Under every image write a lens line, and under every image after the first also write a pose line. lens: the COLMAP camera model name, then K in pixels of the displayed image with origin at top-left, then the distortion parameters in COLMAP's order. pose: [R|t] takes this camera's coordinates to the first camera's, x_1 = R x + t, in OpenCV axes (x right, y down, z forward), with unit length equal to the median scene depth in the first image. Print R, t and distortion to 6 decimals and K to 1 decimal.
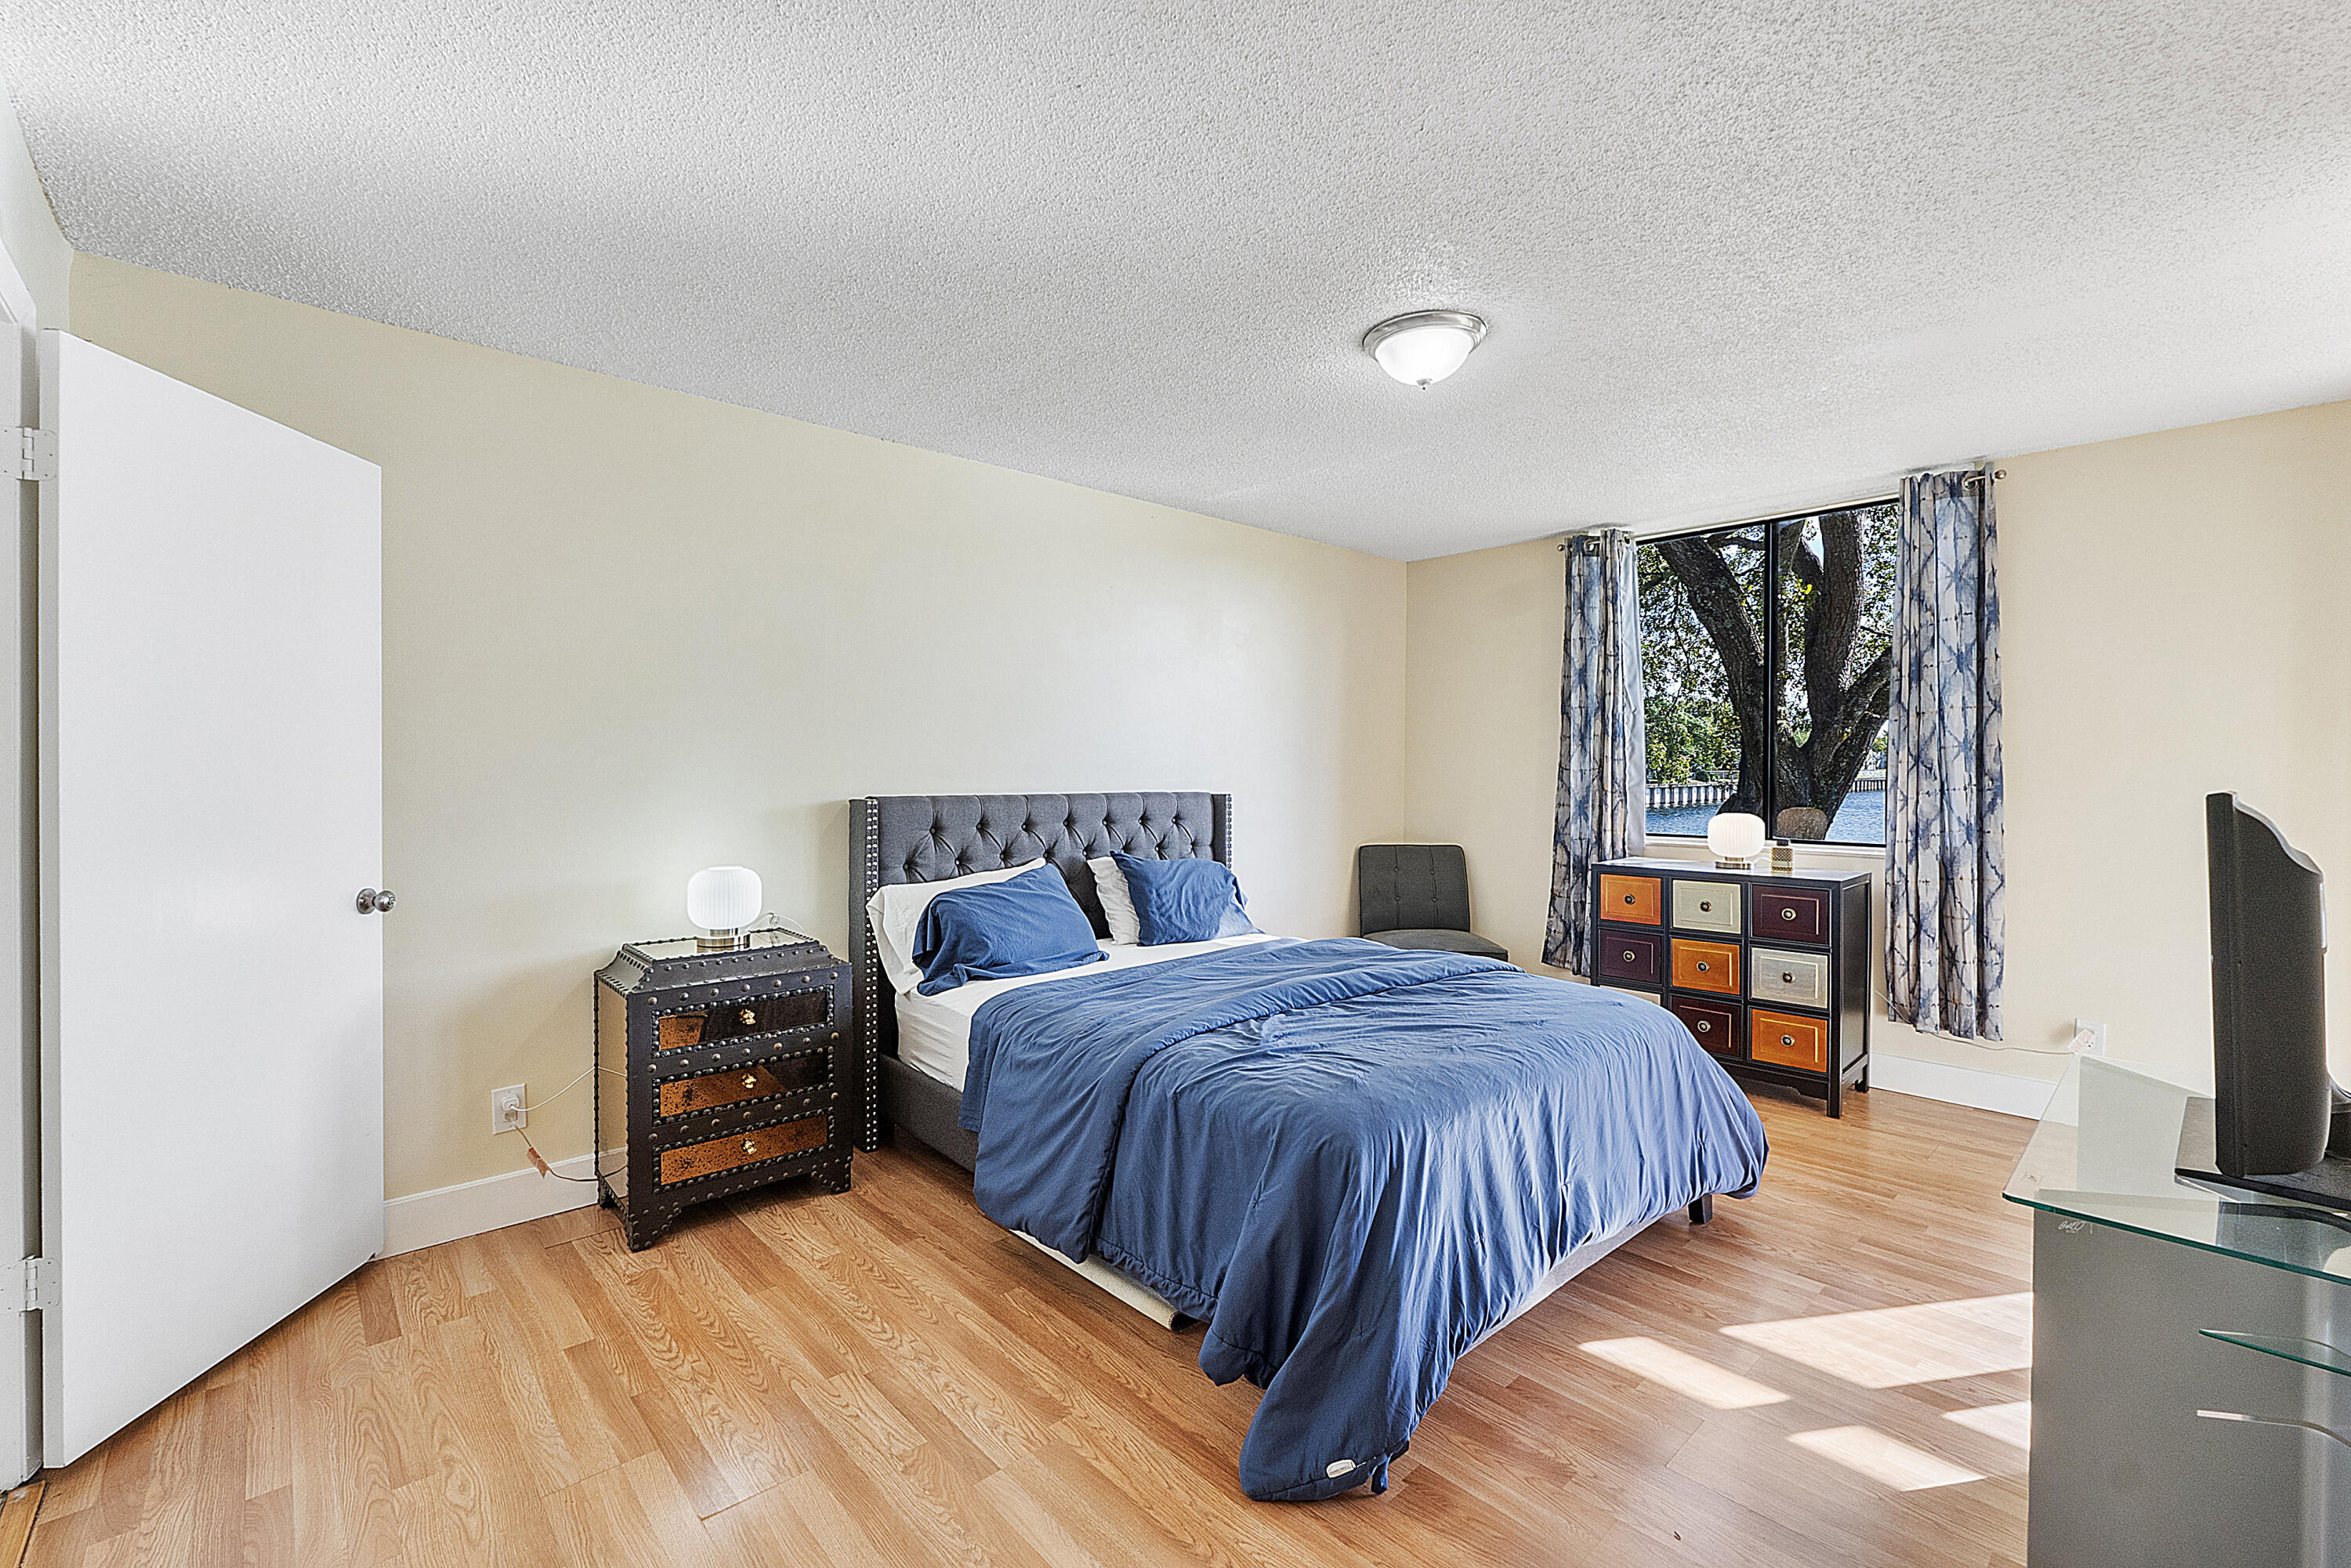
lens RADIAL K [[997.9, 0, 1175.5], [0, 997.9, 784.0], [0, 0, 1]] dist [0.011222, -0.006081]
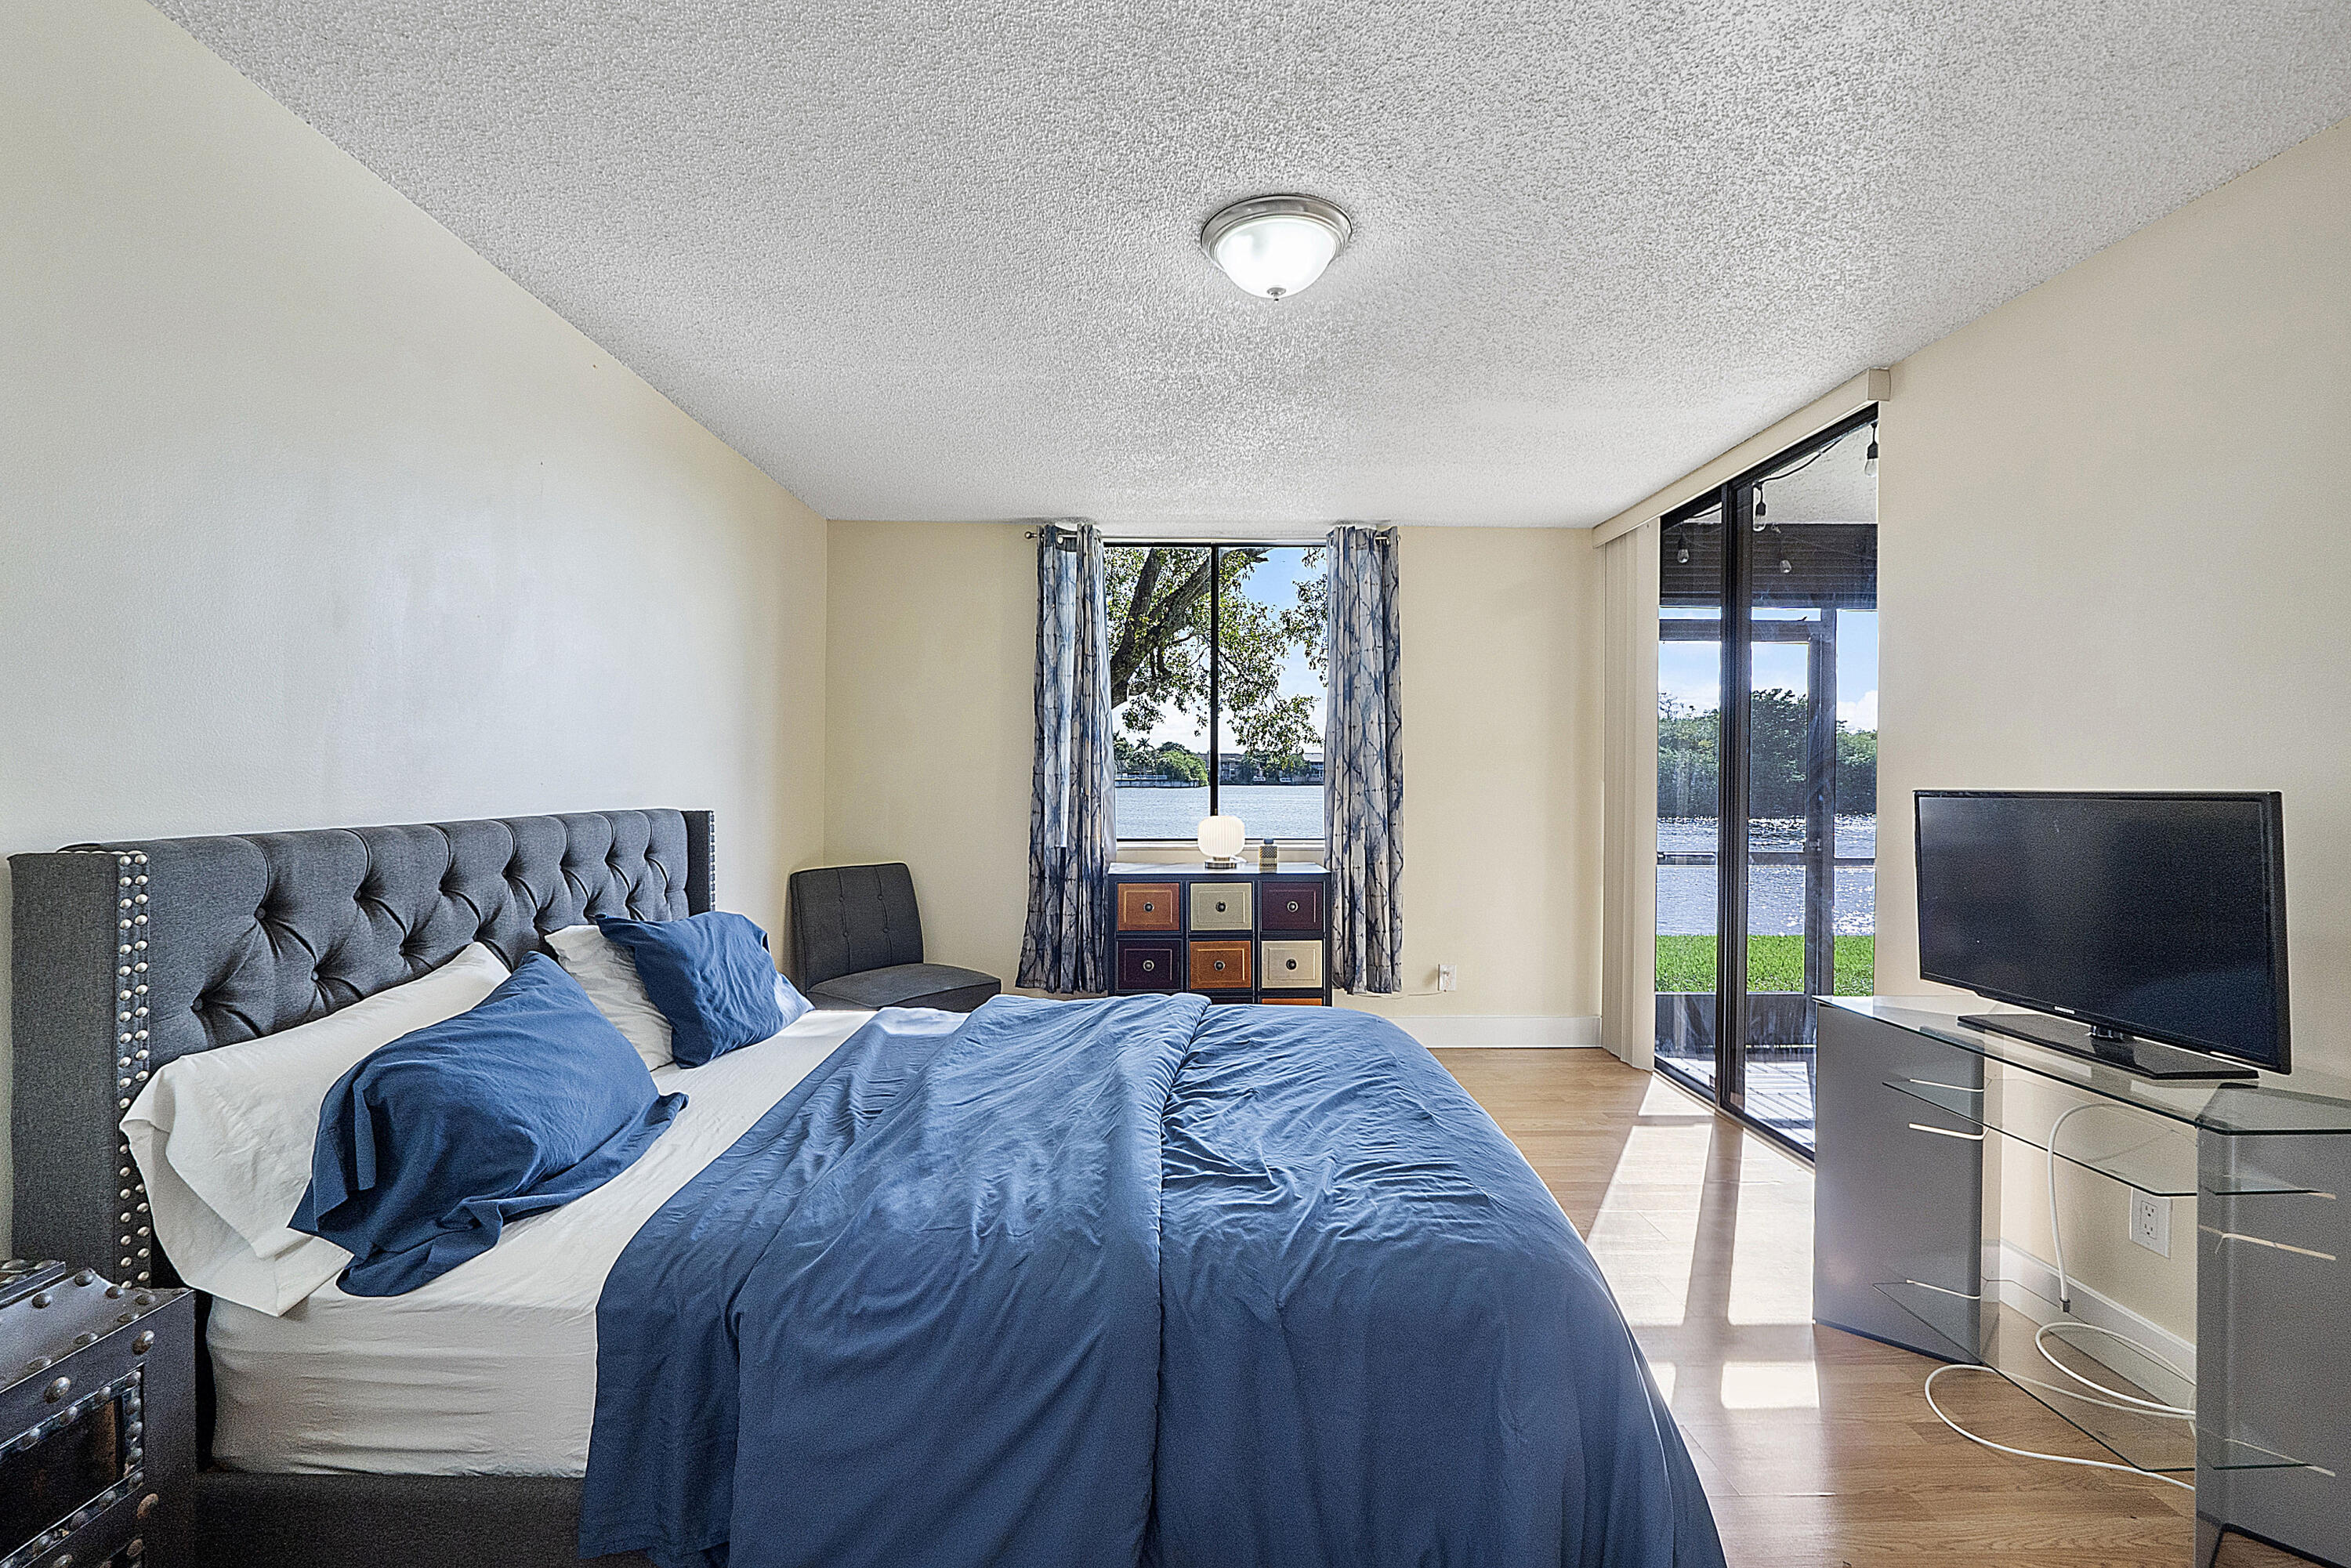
lens RADIAL K [[997.9, 0, 1175.5], [0, 997.9, 784.0], [0, 0, 1]] dist [0.011222, -0.006081]
pose [[0.663163, -0.008133, 0.748431, -0.284832], [0.011197, 0.999937, 0.000944, -0.006026], [-0.748392, 0.007754, 0.663212, 0.370606]]
